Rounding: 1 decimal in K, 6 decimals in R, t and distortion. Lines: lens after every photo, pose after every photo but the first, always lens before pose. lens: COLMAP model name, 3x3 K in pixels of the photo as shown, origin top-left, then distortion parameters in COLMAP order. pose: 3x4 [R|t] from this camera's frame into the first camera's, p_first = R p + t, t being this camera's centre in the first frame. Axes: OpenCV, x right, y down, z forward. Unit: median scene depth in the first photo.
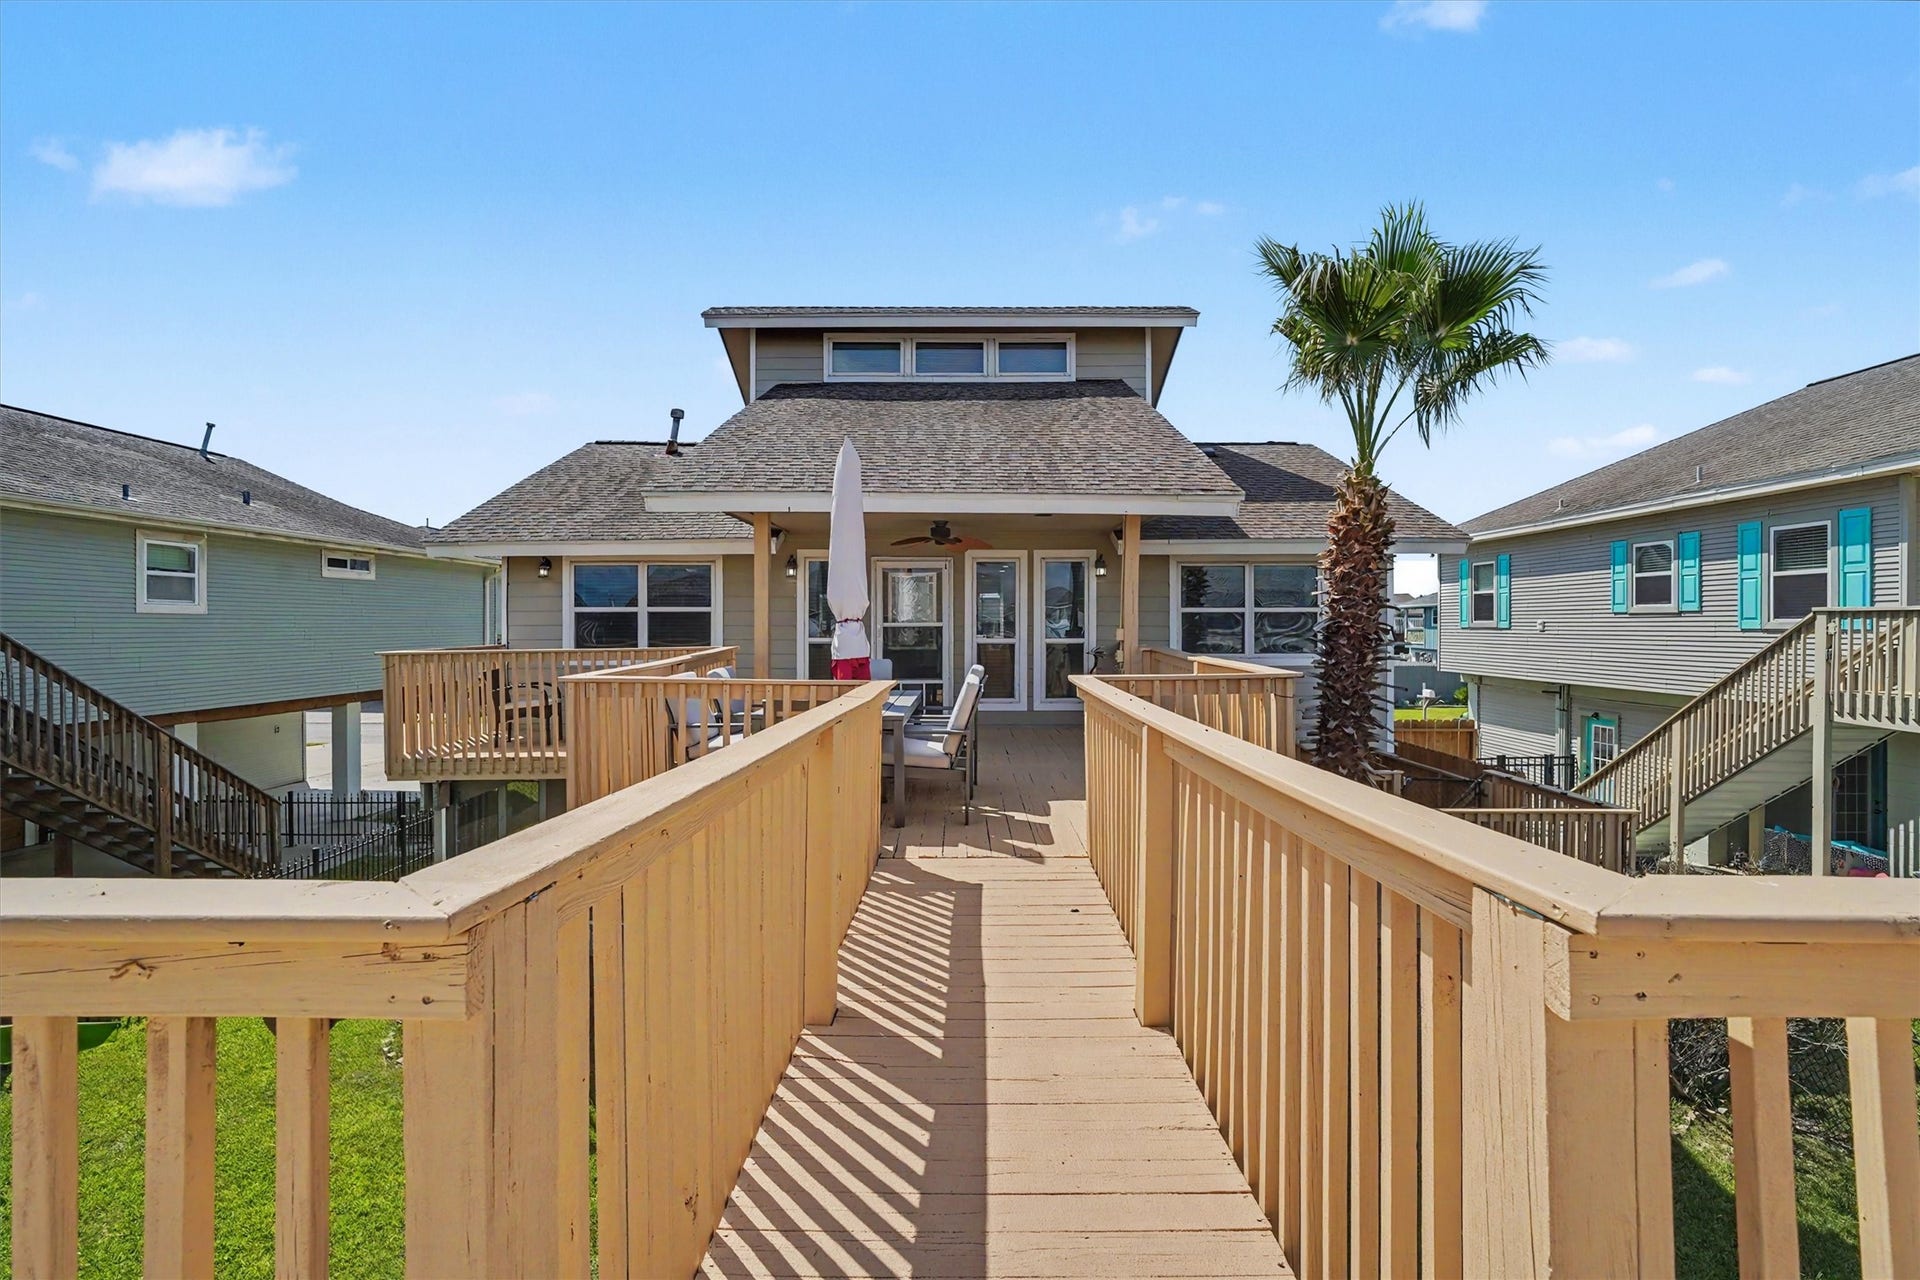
lens RADIAL K [[916.0, 0, 962.9], [0, 916.0, 622.1], [0, 0, 1]] dist [-0.001223, 0.000314]
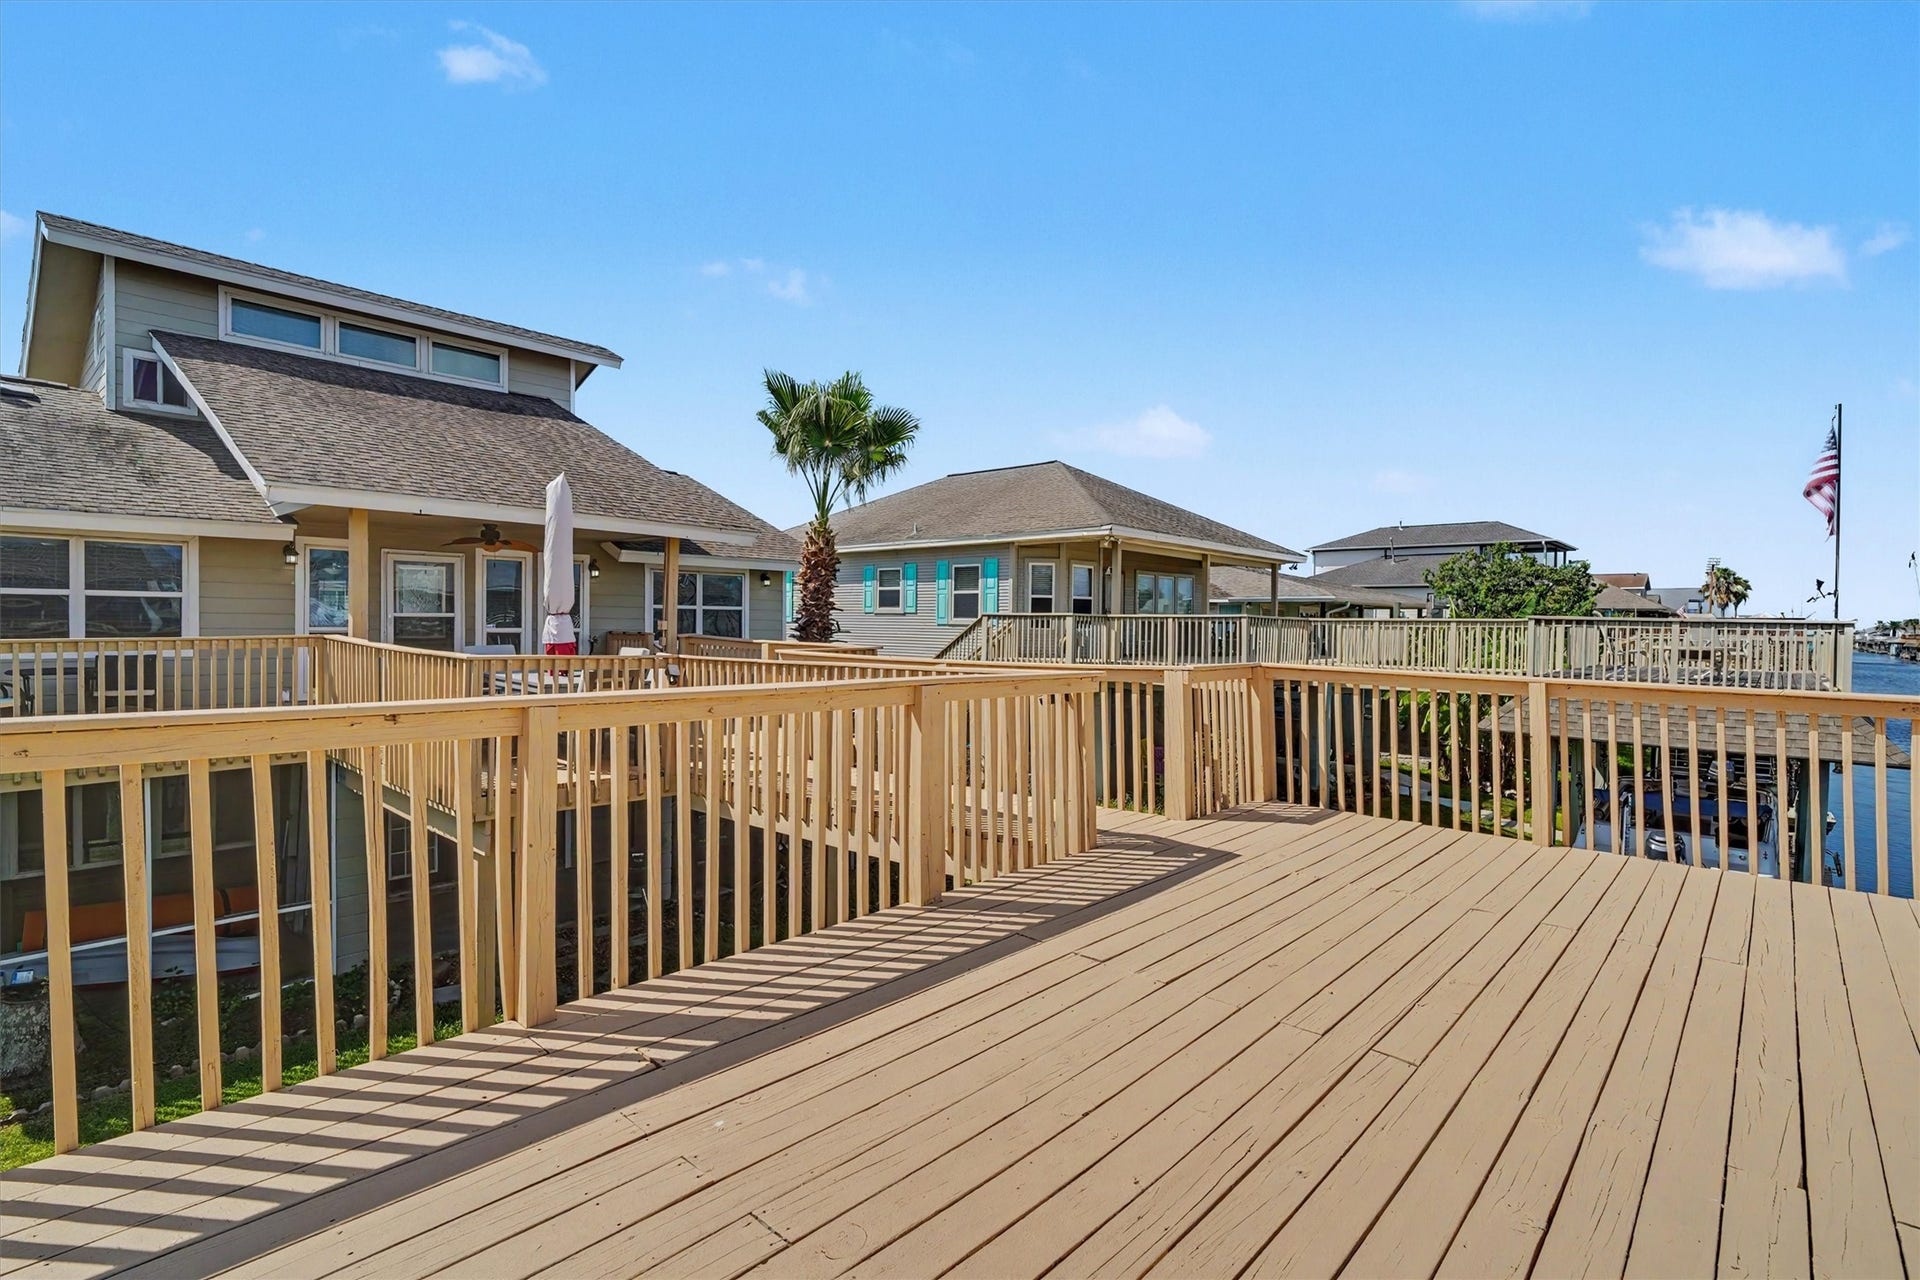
lens RADIAL K [[916.0, 0, 962.9], [0, 916.0, 622.1], [0, 0, 1]] dist [-0.001223, 0.000314]
pose [[0.670358, 0.008838, 0.741985, -0.379306], [-0.015973, 0.999869, 0.002521, -0.001166], [-0.741866, -0.013542, 0.670411, -0.164002]]
